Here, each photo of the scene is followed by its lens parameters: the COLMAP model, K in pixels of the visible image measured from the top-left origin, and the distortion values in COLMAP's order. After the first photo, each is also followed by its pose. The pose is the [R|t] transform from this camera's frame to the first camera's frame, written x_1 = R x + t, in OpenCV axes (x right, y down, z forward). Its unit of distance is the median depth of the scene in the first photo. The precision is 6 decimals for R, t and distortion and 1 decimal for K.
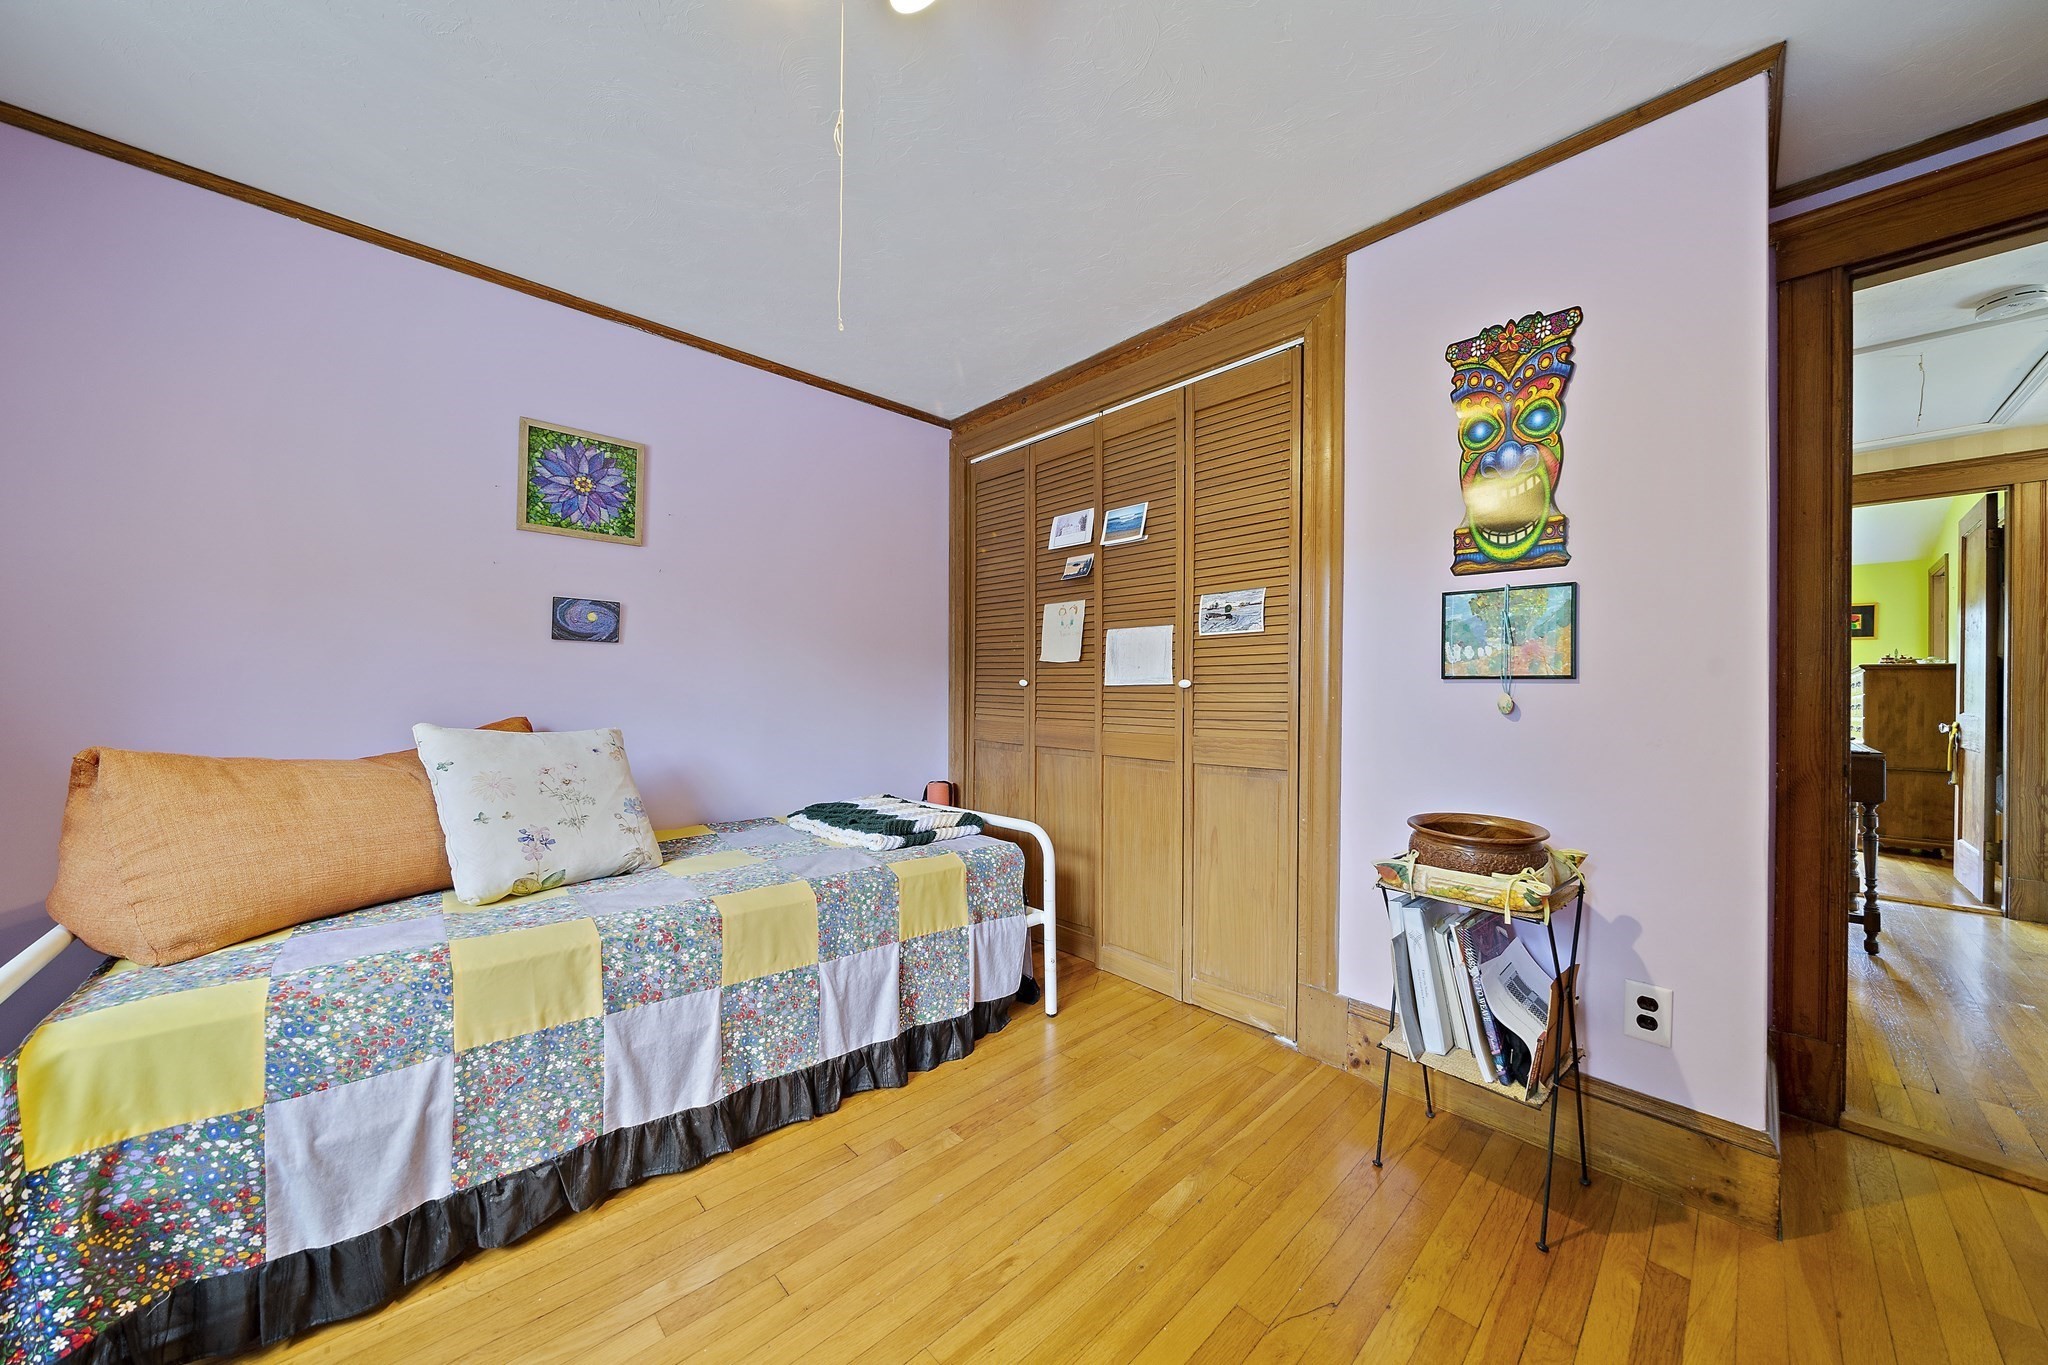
lens RADIAL K [[700.3, 0, 1034.9], [0, 700.3, 686.7], [0, 0, 1]] dist [-0.005612, 0.000582]
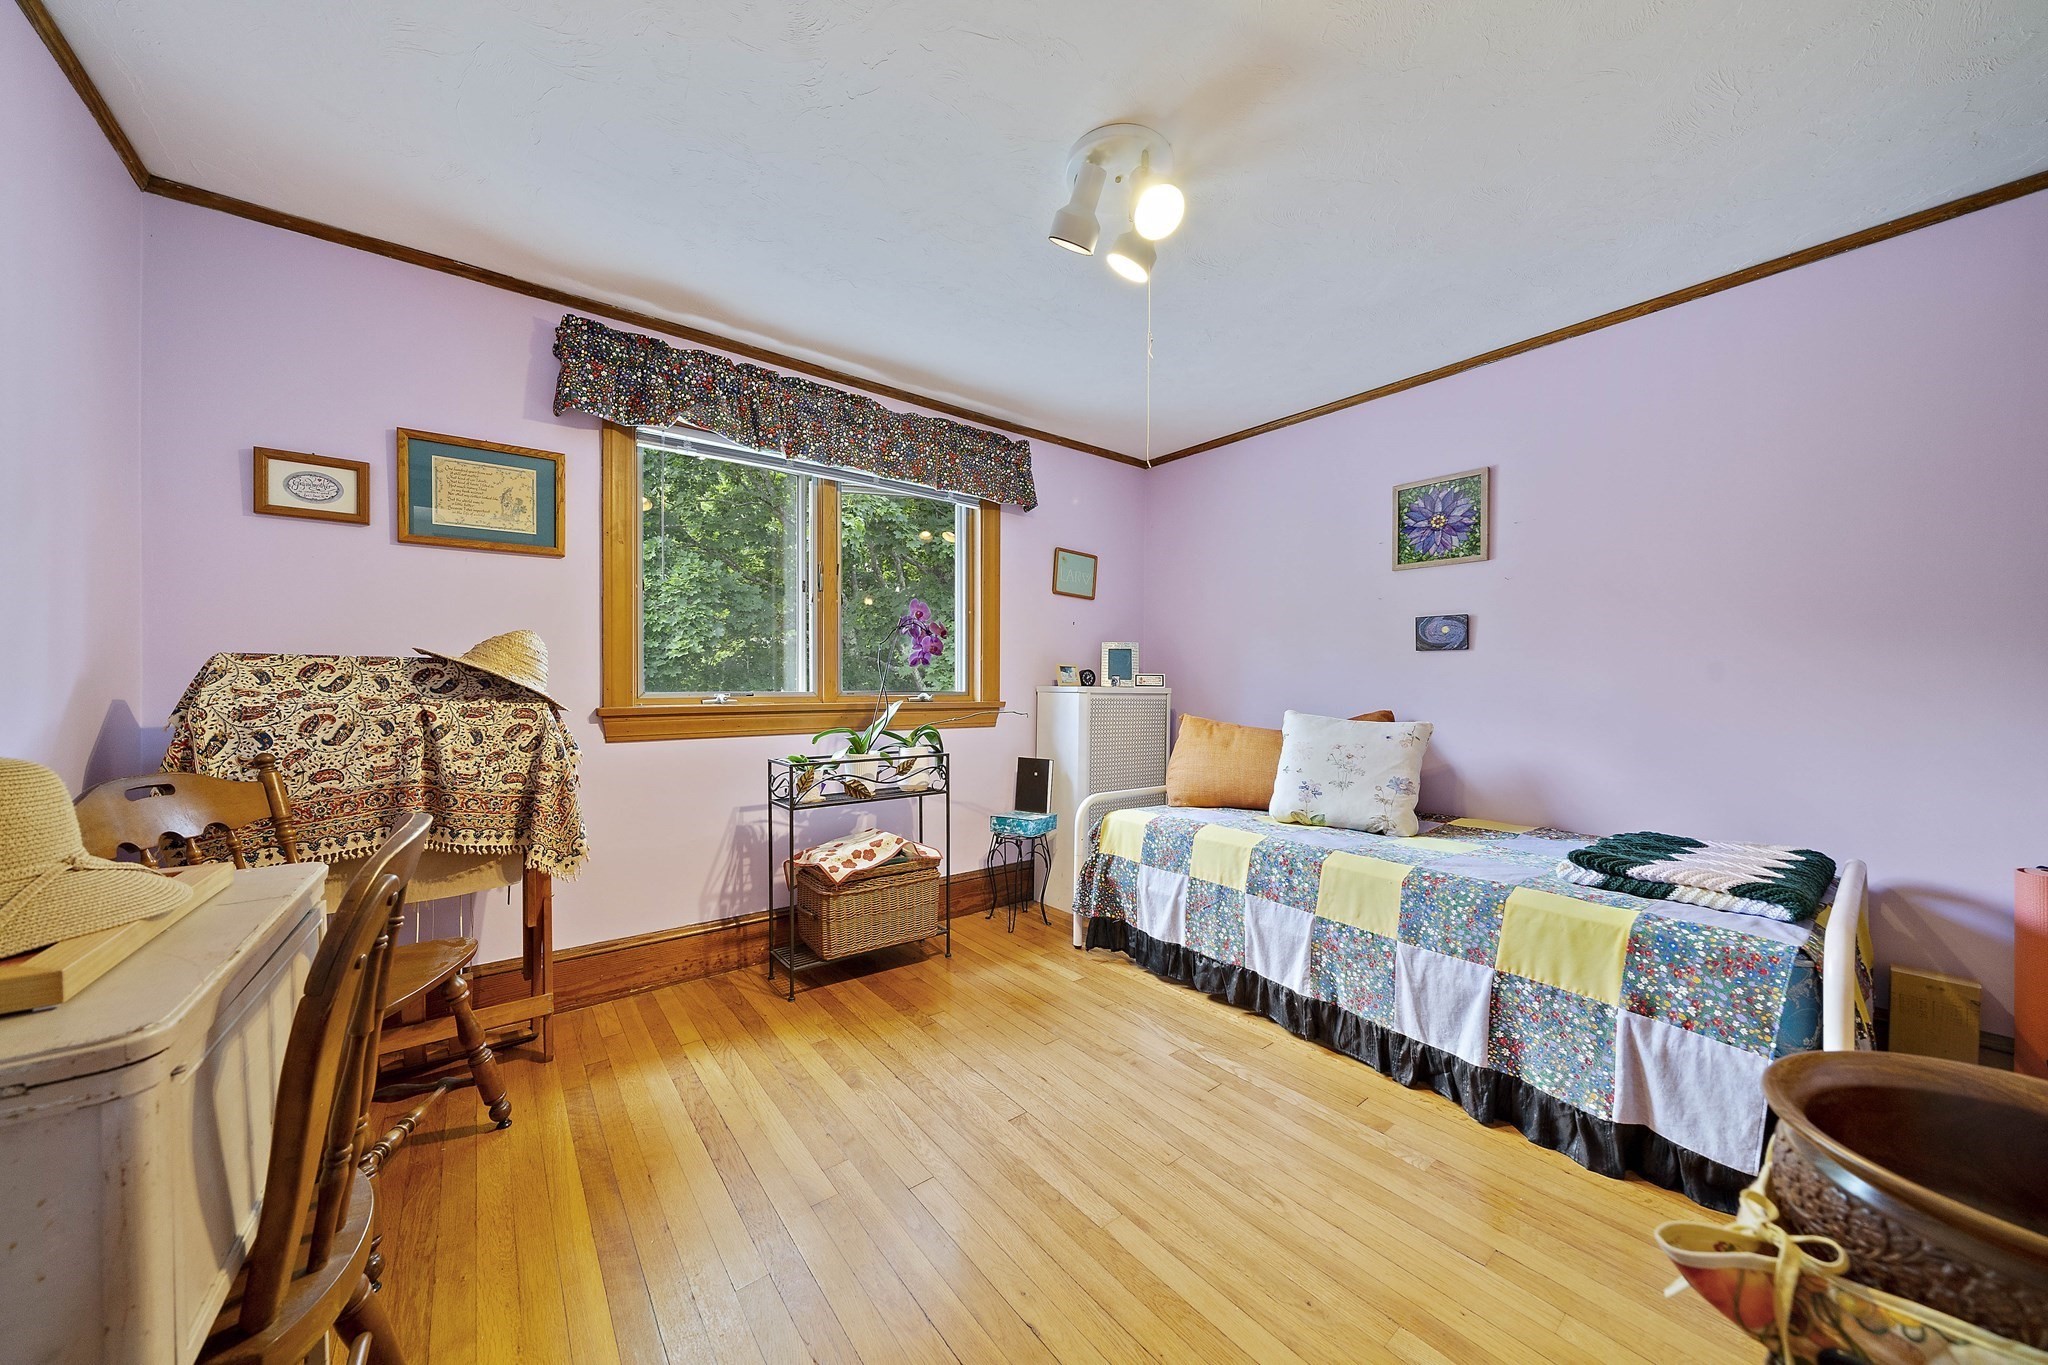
lens RADIAL K [[700.3, 0, 1023.9], [0, 700.3, 691.9], [0, 0, 1]] dist [-0.005612, 0.000582]
pose [[-0.095606, 0.002020, -0.995417, 0.818728], [-0.000626, 0.999998, 0.002090, 0.005960], [0.995419, 0.000823, -0.095604, 0.517973]]
